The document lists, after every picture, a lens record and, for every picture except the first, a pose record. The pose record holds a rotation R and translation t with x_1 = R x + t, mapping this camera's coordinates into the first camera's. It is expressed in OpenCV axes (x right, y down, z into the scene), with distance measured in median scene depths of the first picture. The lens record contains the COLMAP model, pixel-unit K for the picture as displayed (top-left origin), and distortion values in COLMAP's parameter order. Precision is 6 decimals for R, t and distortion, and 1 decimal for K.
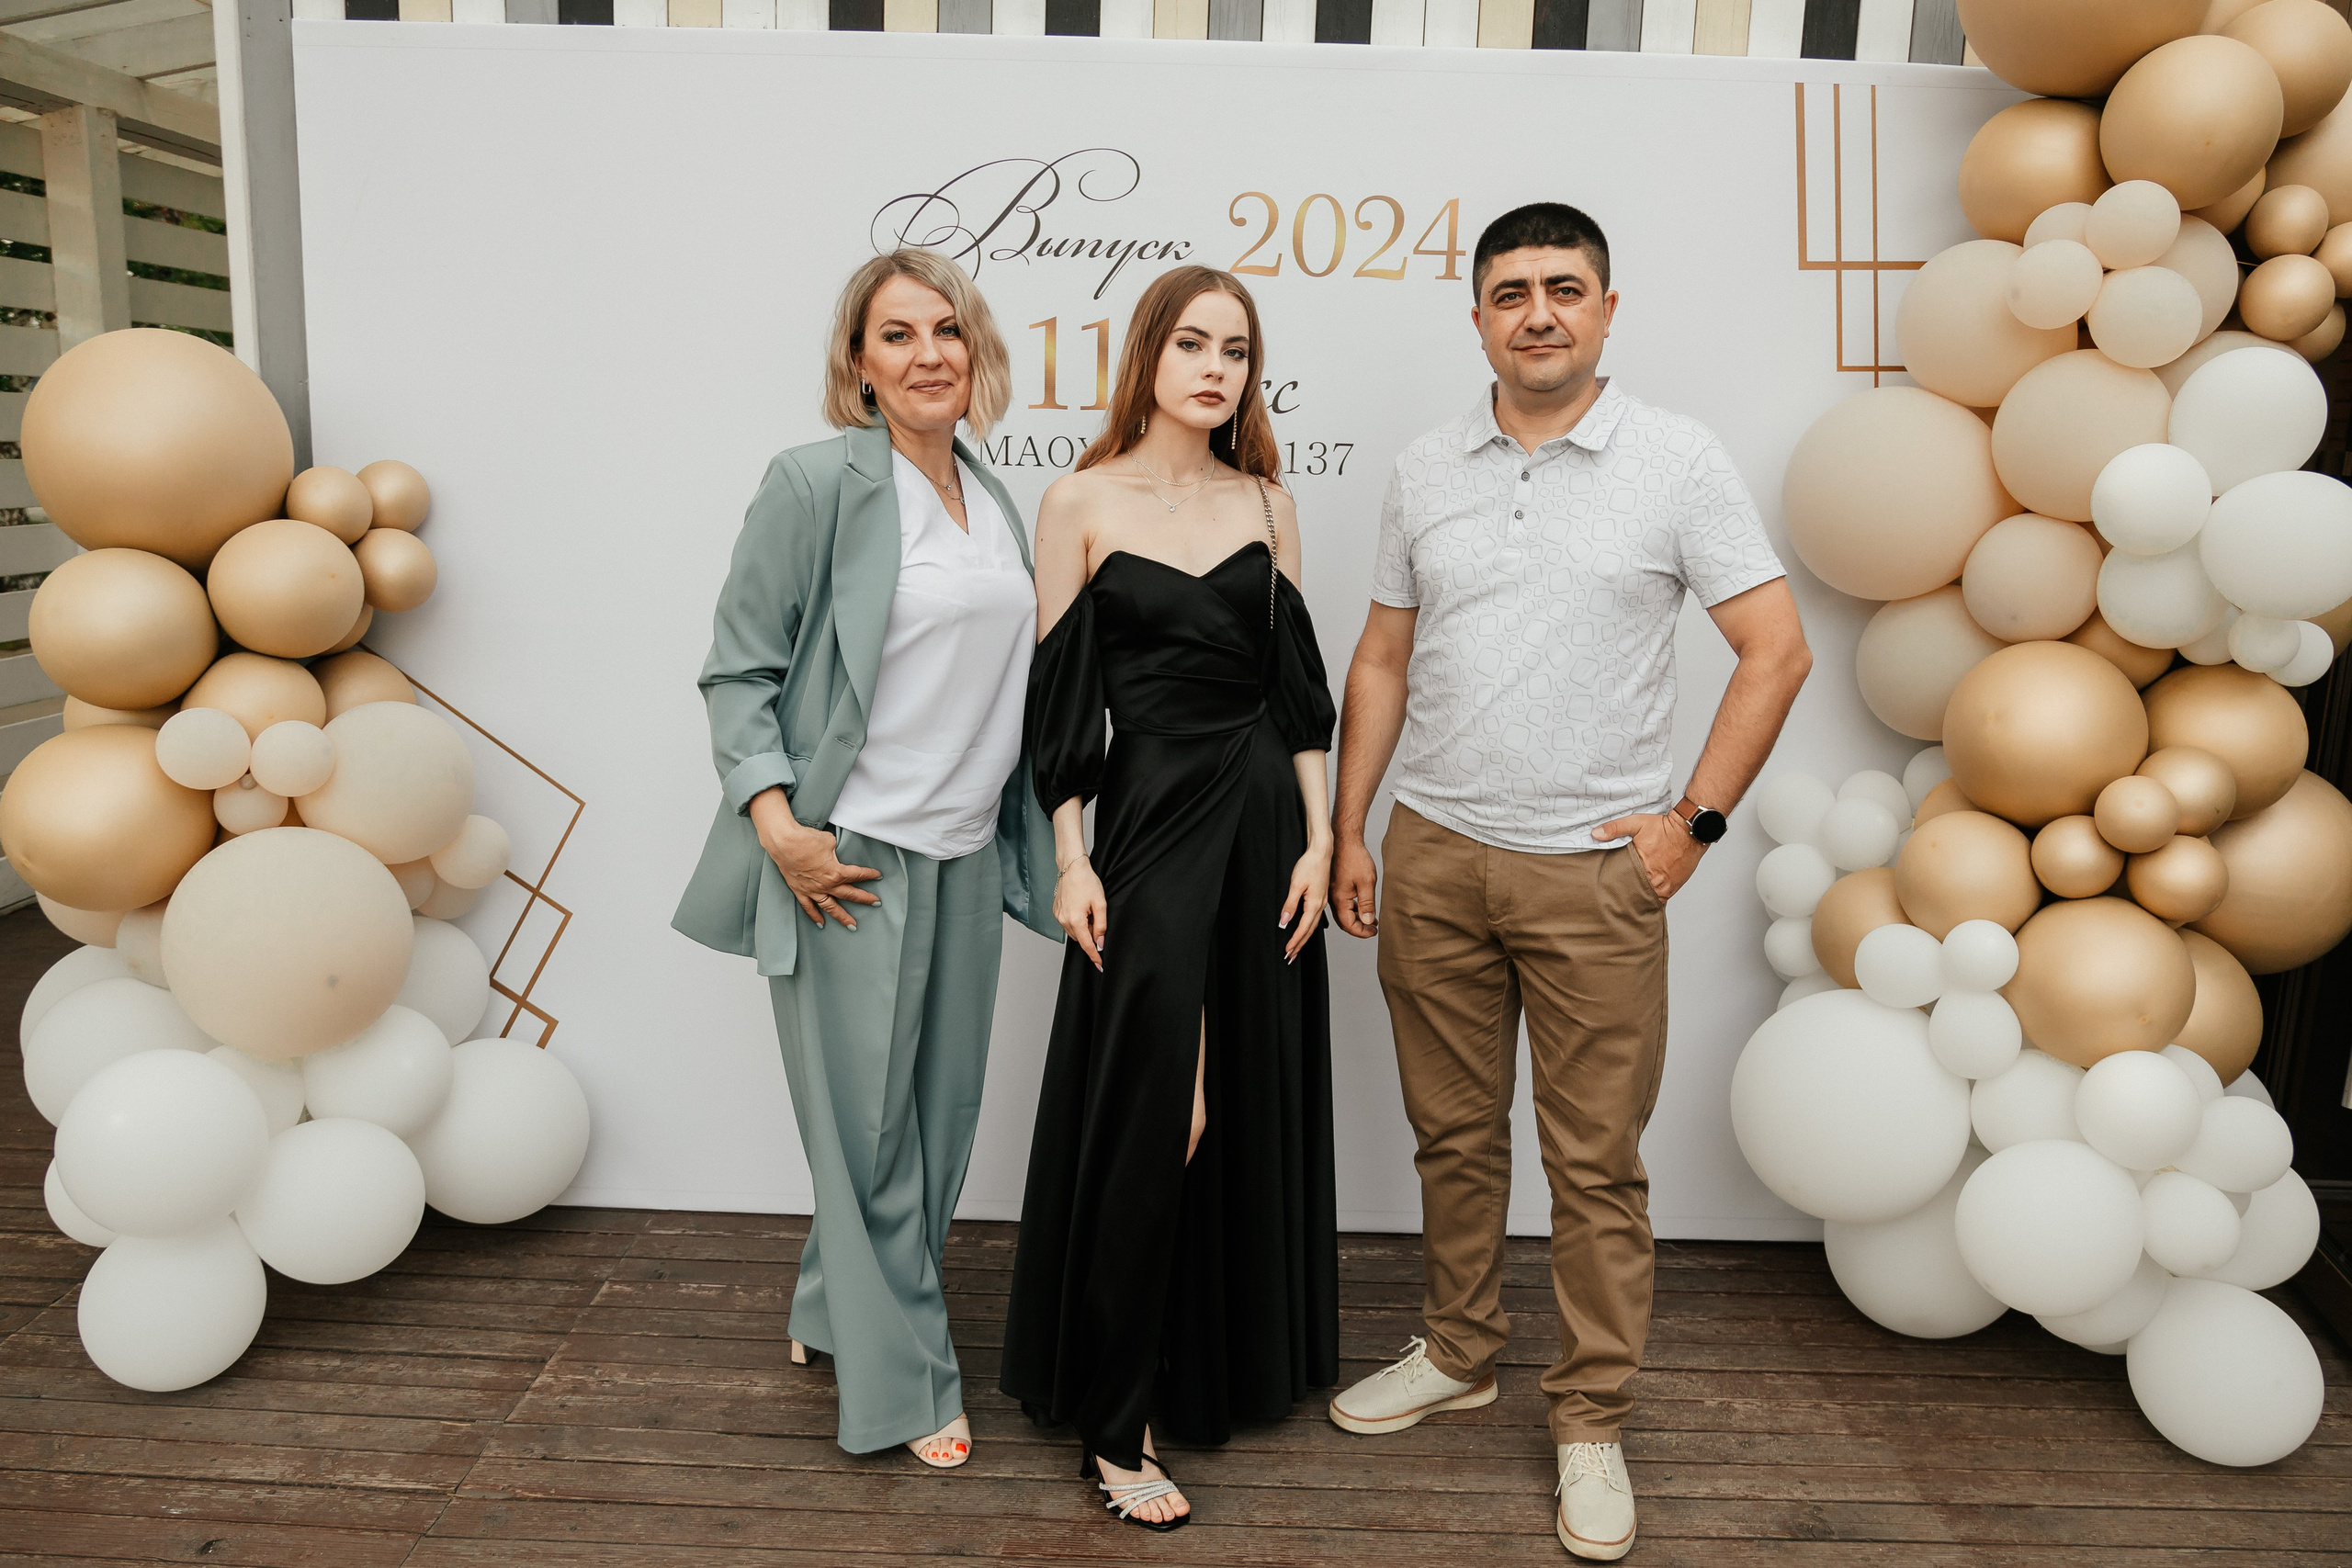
lens RADIAL K [[1899.7, 0, 1175.5], [0, 1899.7, 809.0], [0, 0, 1]] dist [-0.032374, 0.008790]
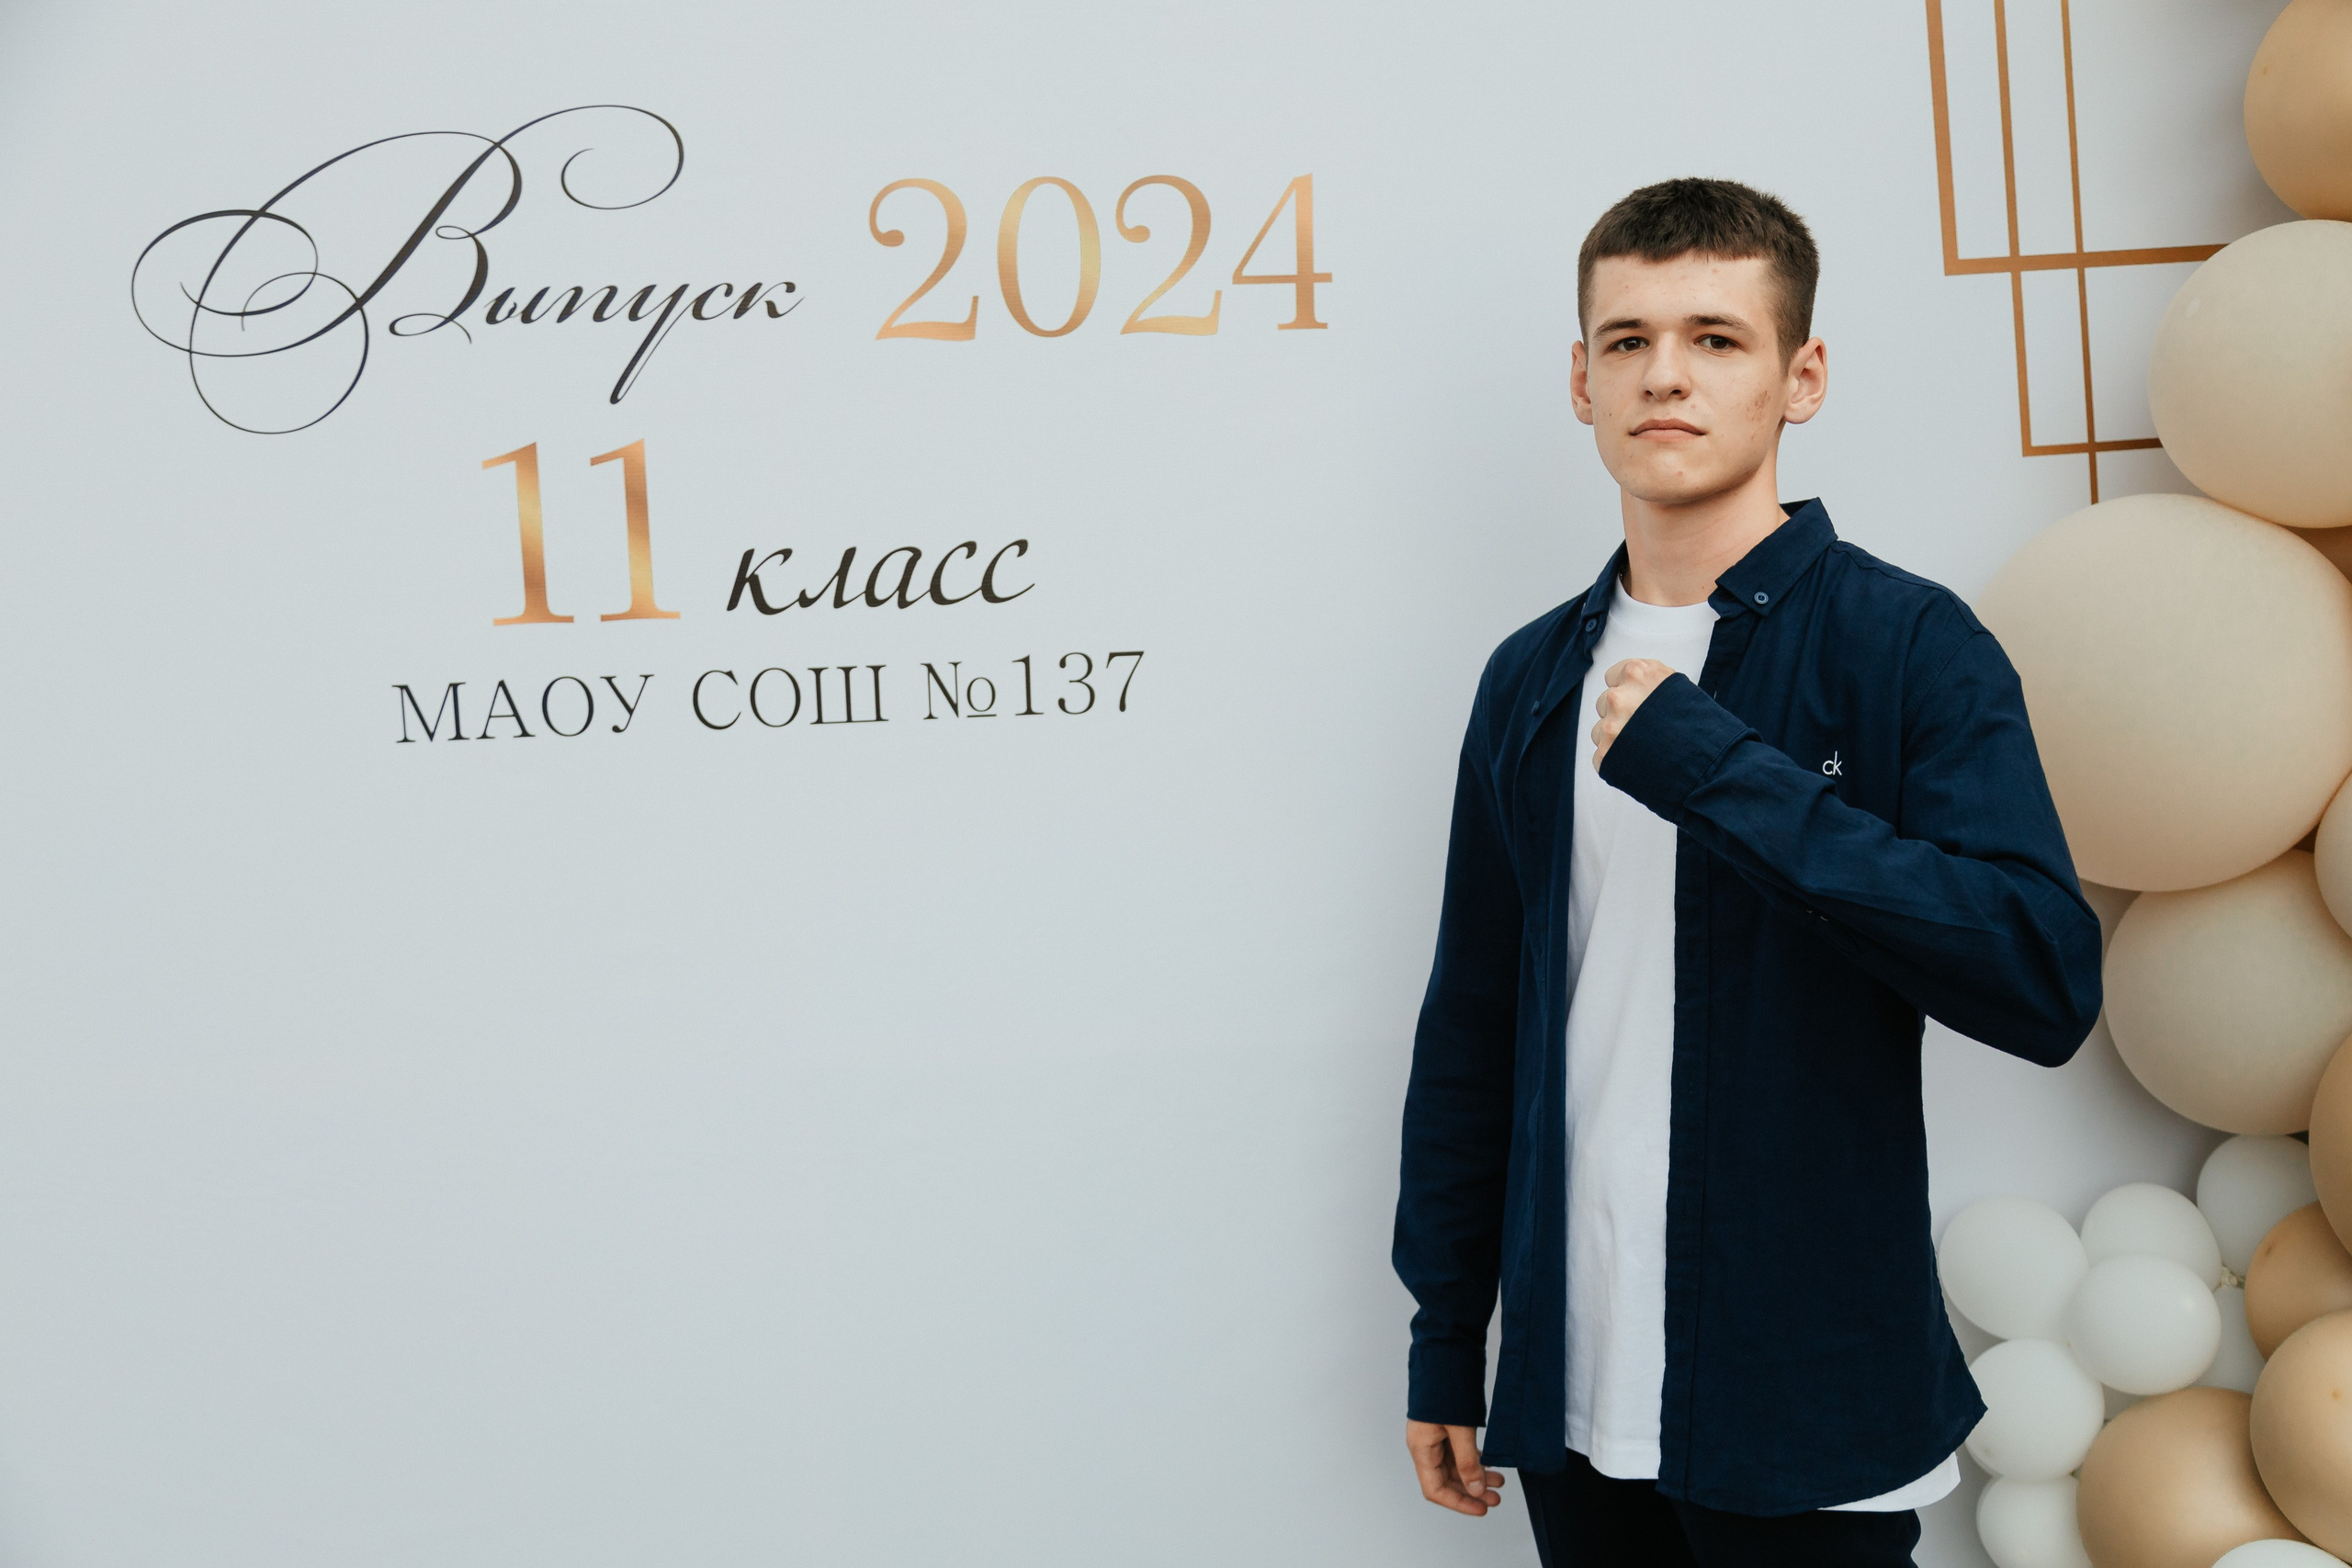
lens RADIAL K [[2632.3, 0, 1186.9], [0, 2632.3, 800.3], [0, 0, 1]] dist [0.009378, 0.006170]
pose [[0.986232, -0.077153, 0.146270, -0.002952], [0.080952, 0.996513, -0.020196, -0.149276], [-0.144202, 0.031759, 0.989039, 0.316927]]
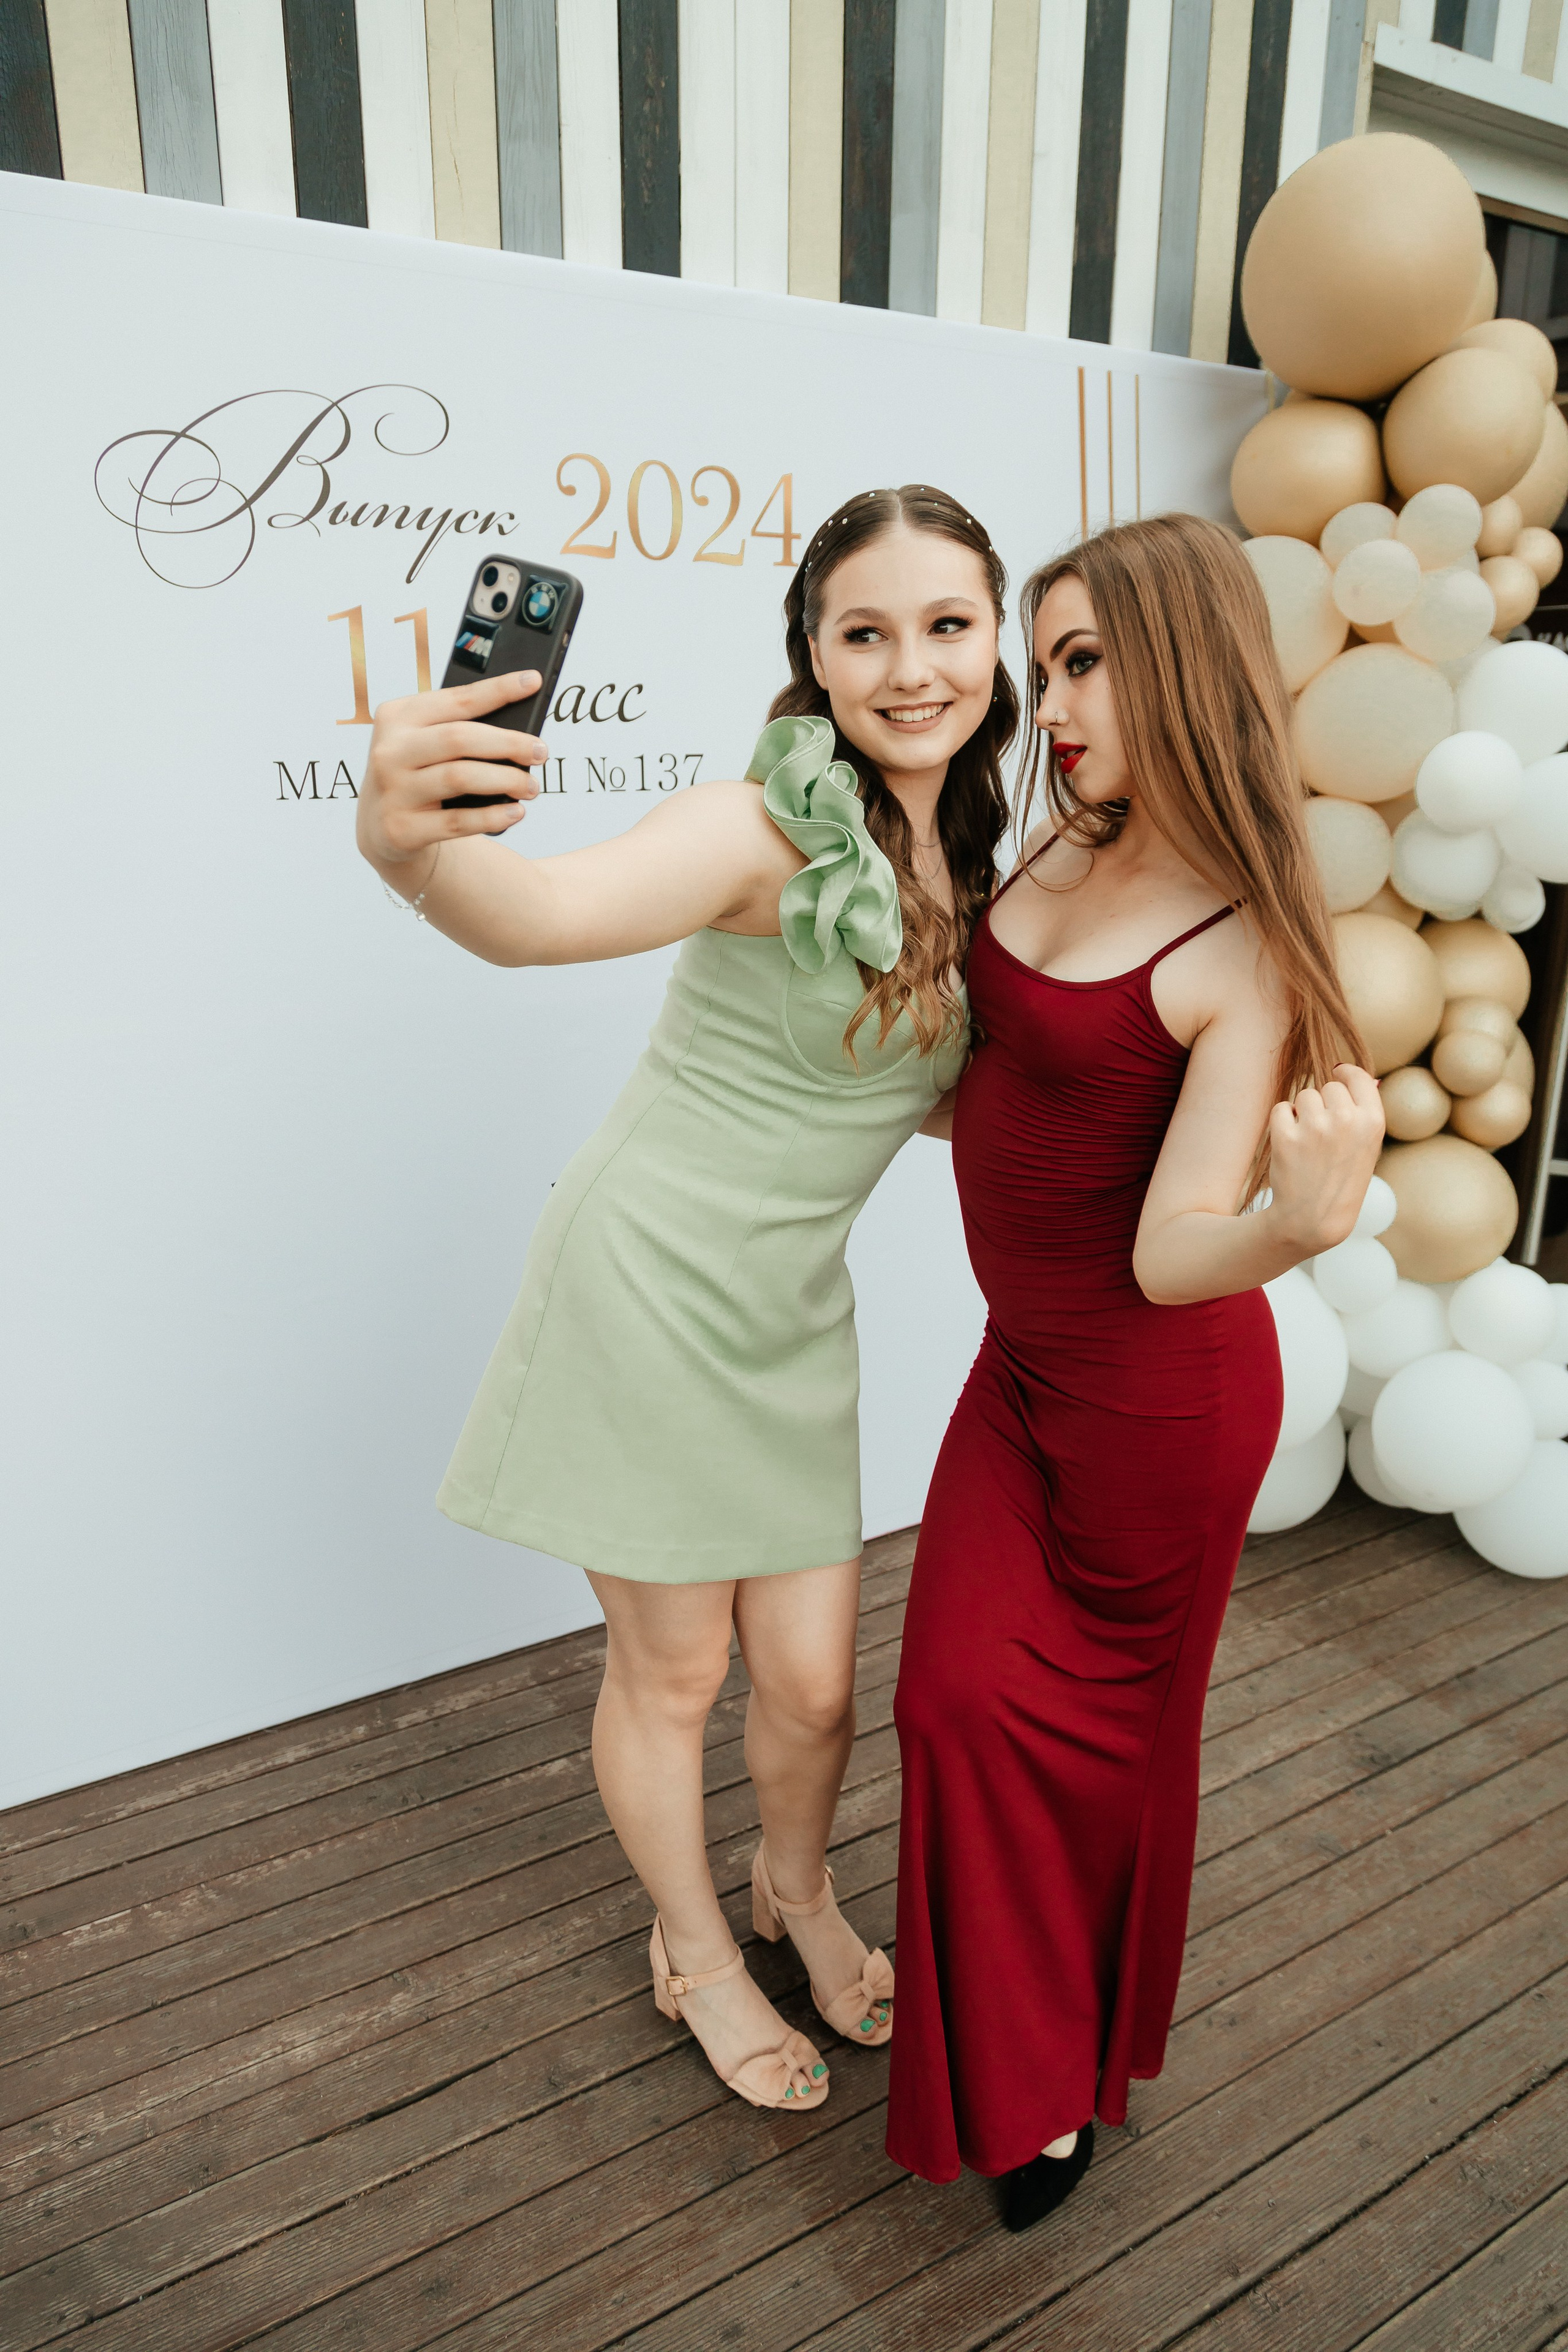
lens RADIAL K [[1593.7, 0, 820.3], [0, 1593.7, 1167.3], [0, 0, 1]] dist [-0.000602, 0.004977]
pose [[0.843167, -0.171423, 0.509591, -0.303060], [0.120624, 0.983962, 0.131413, -0.101339], [-0.523945, -0.049334, 0.850322, 0.350709]]
